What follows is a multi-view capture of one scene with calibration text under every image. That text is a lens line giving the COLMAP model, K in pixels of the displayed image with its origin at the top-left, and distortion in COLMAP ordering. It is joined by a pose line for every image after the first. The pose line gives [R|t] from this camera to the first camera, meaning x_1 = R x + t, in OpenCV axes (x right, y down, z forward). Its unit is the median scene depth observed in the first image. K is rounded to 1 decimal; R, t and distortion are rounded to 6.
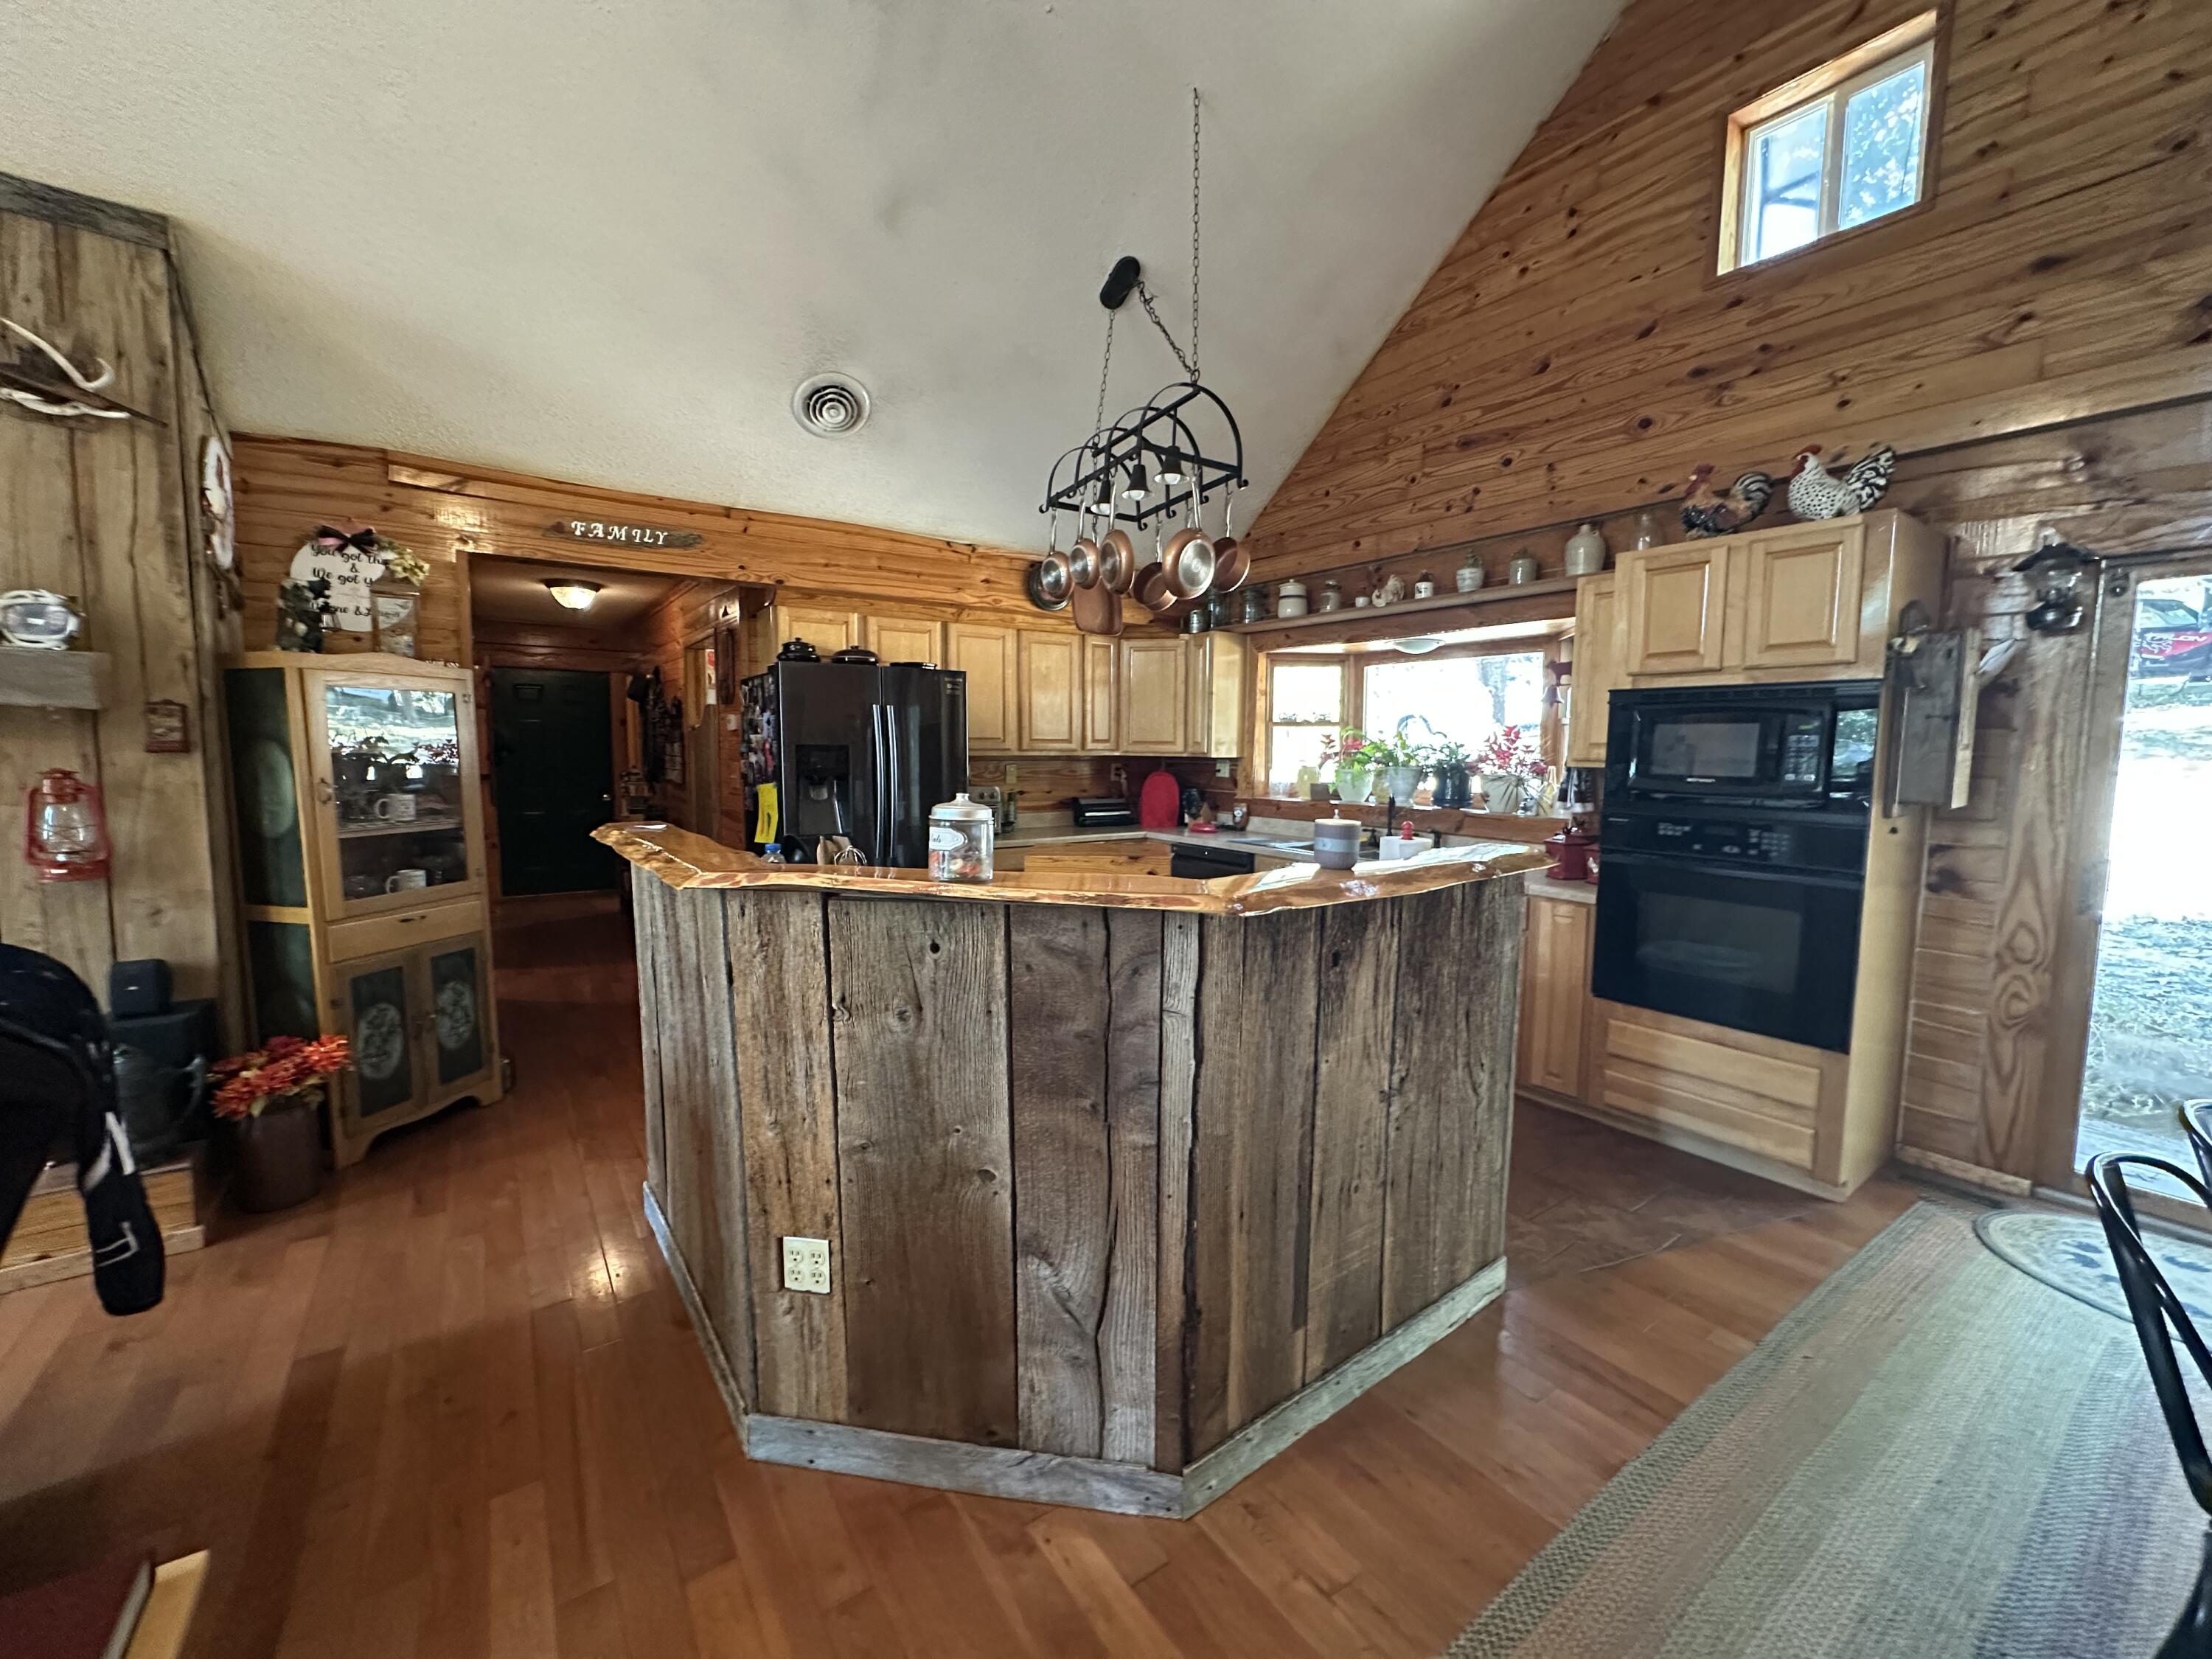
lens RADIAL K [[879.9, 0, 1104.3], [0, 879.9, 827.9], [0, 0, 1]] dist [-0.003823, 0.001038]
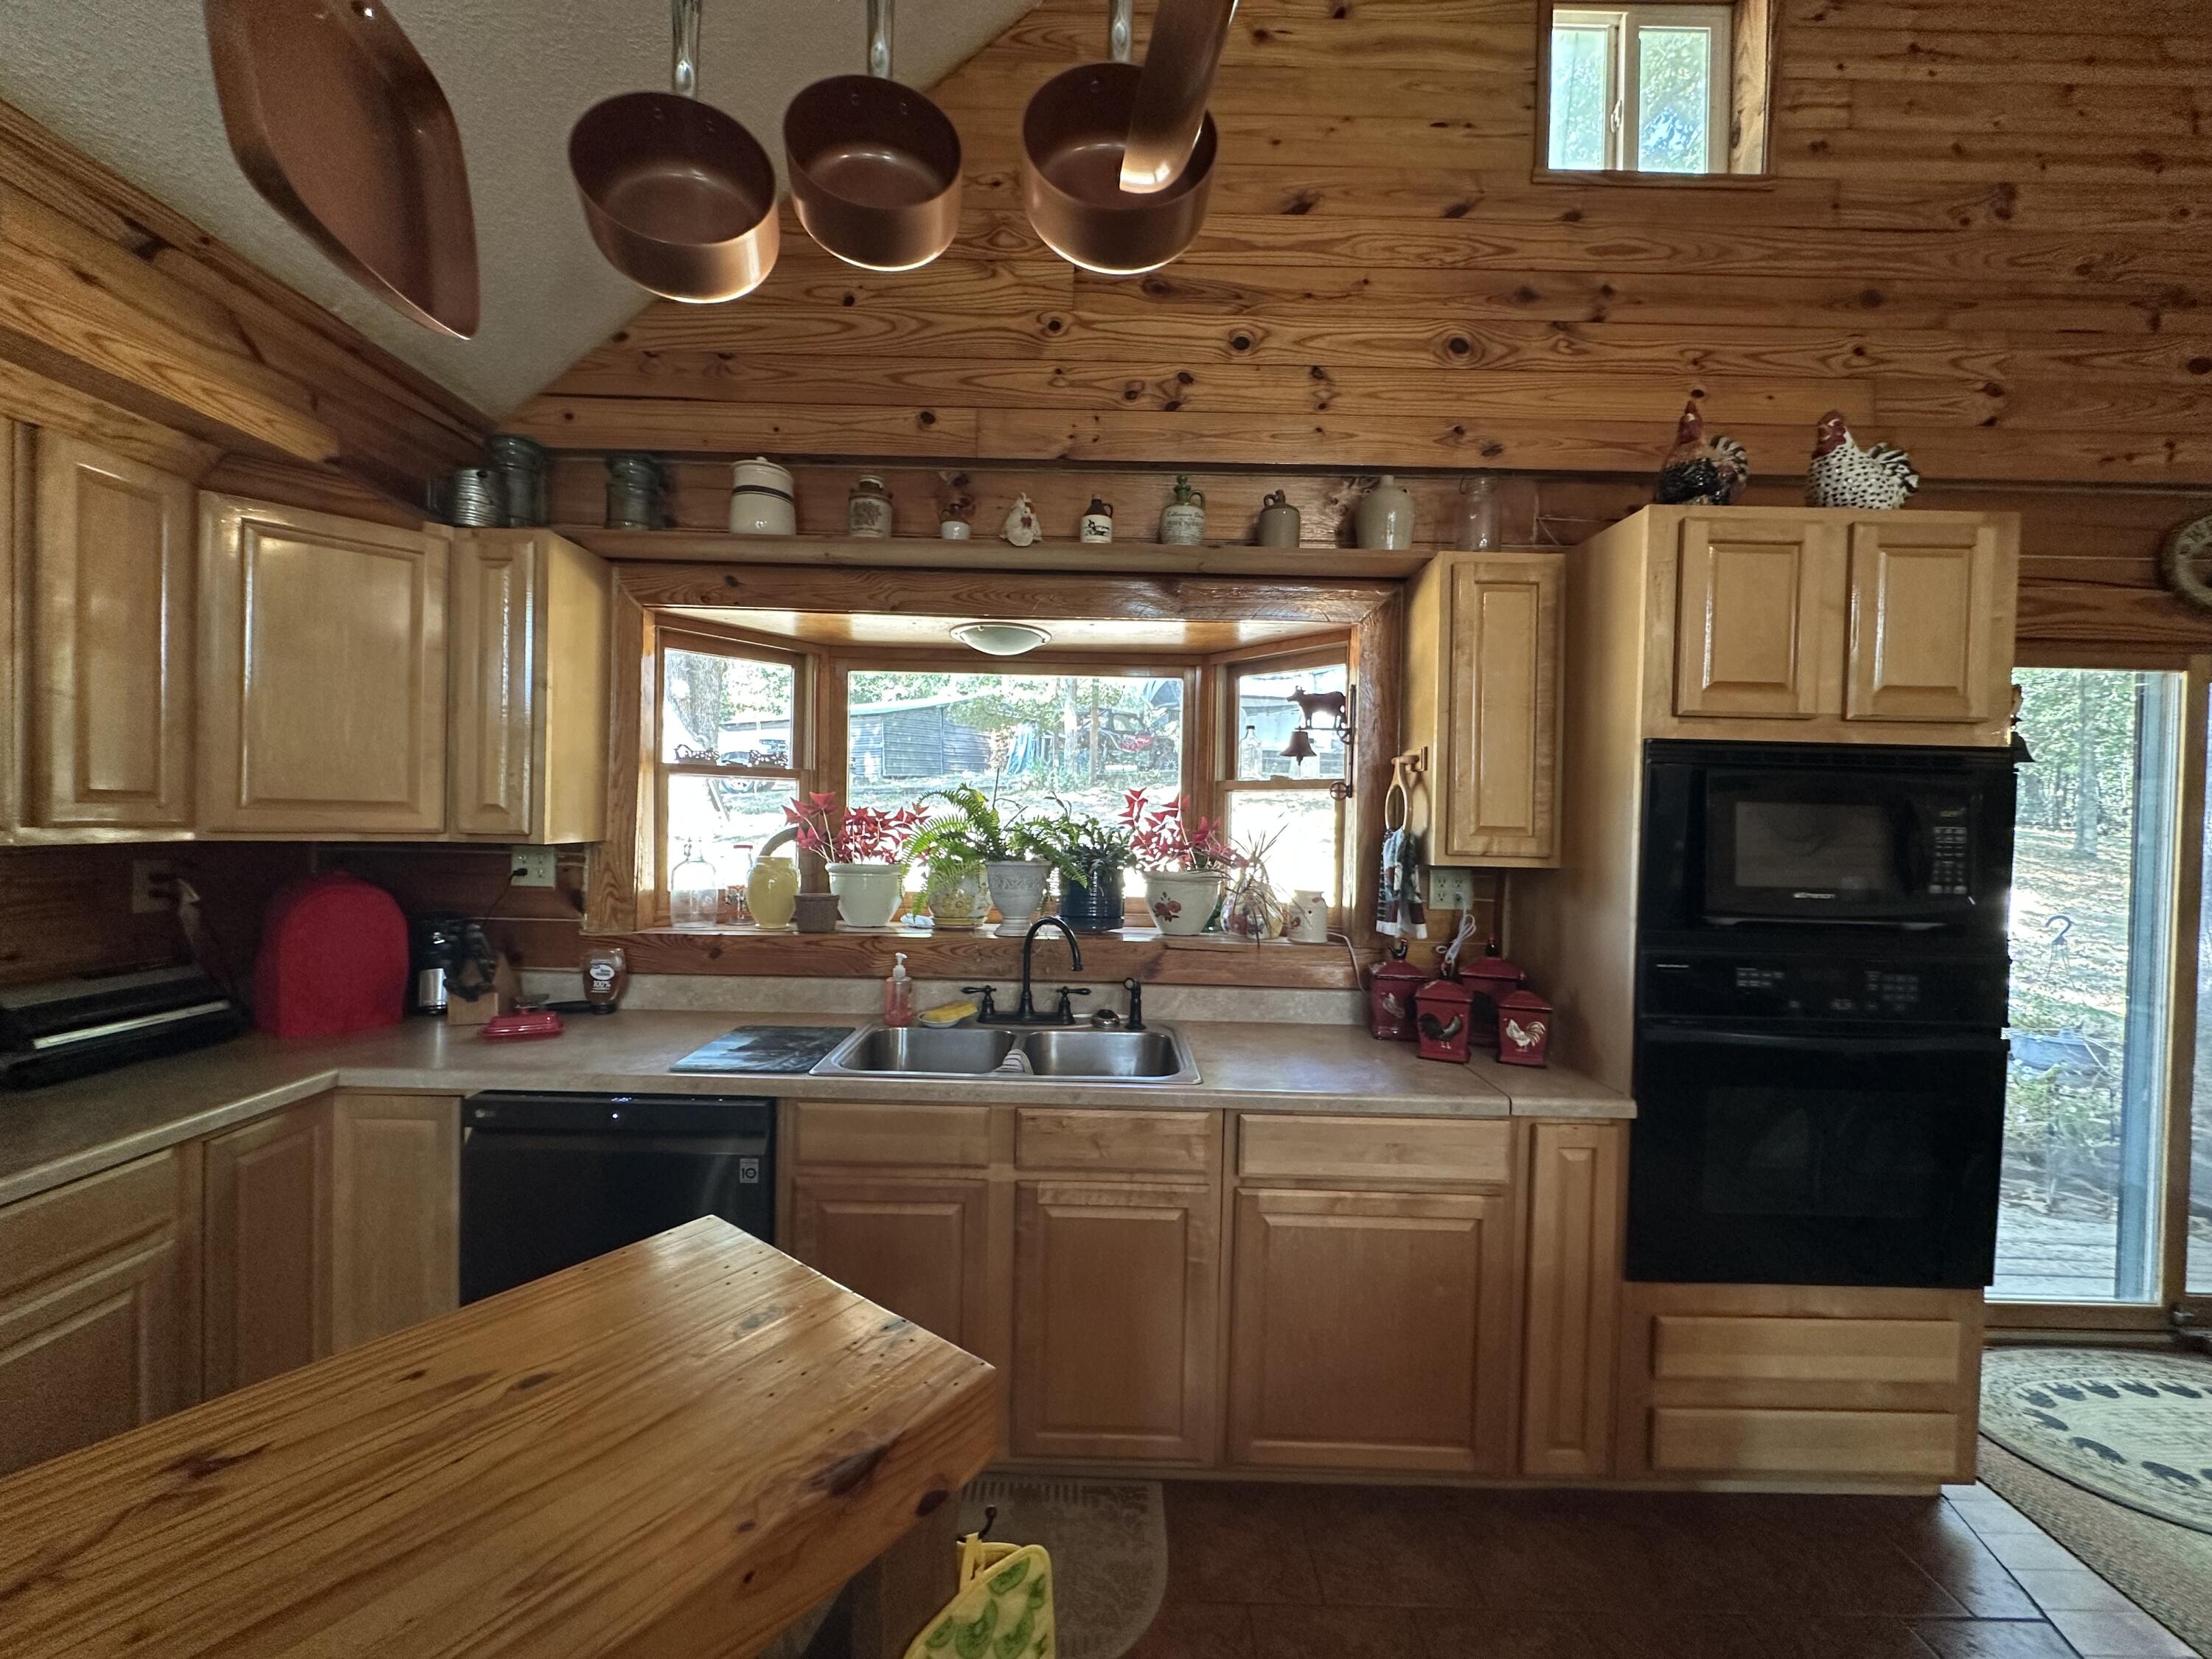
lens RADIAL K [[879.9, 0, 1094.8], [0, 879.9, 828.2], [0, 0, 1]] dist [-0.003823, 0.001038]
pose [[0.580823, -0.006258, 0.814005, -0.102339], [0.058698, 0.997689, -0.034213, -0.106755], [-0.811911, 0.067652, 0.579849, 1.022870]]
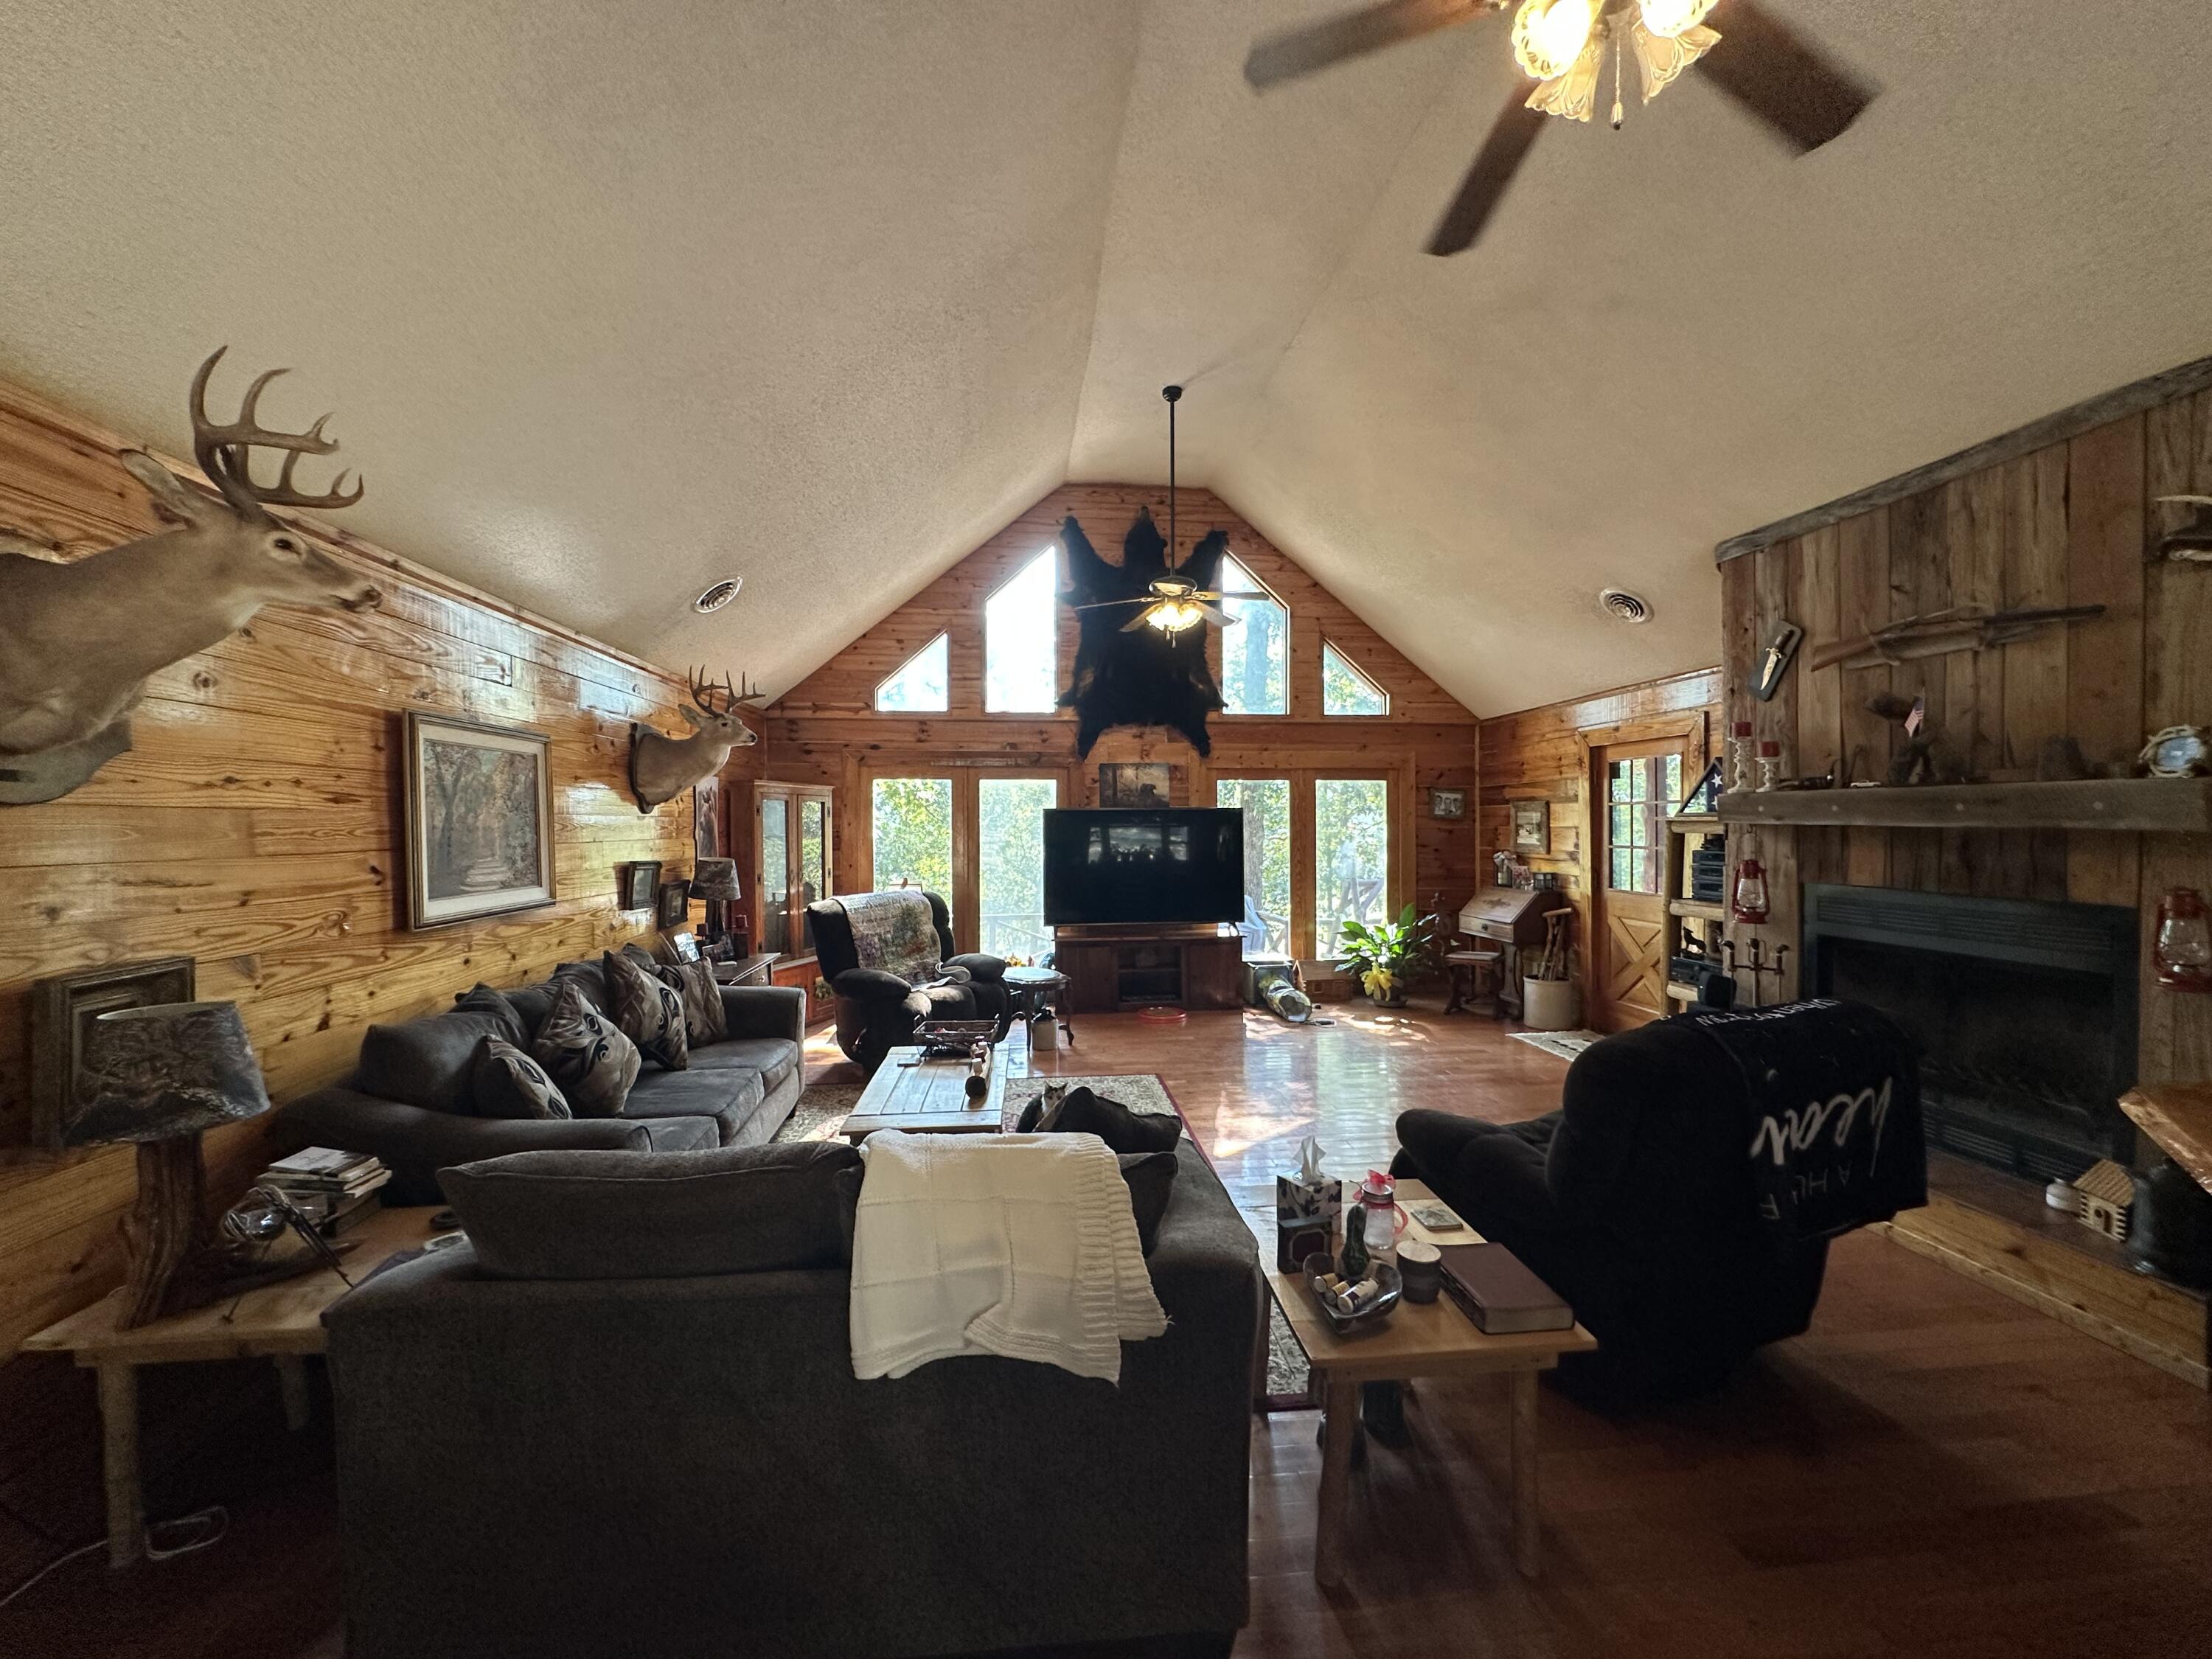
lens RADIAL K [[879.9, 0, 1103.5], [0, 879.9, 825.8], [0, 0, 1]] dist [-0.003823, 0.001038]
pose [[-0.486381, -0.008793, -0.873702, 0.331163], [-0.082005, 0.995995, 0.035627, -0.059842], [0.869890, 0.088977, -0.485154, 0.299048]]
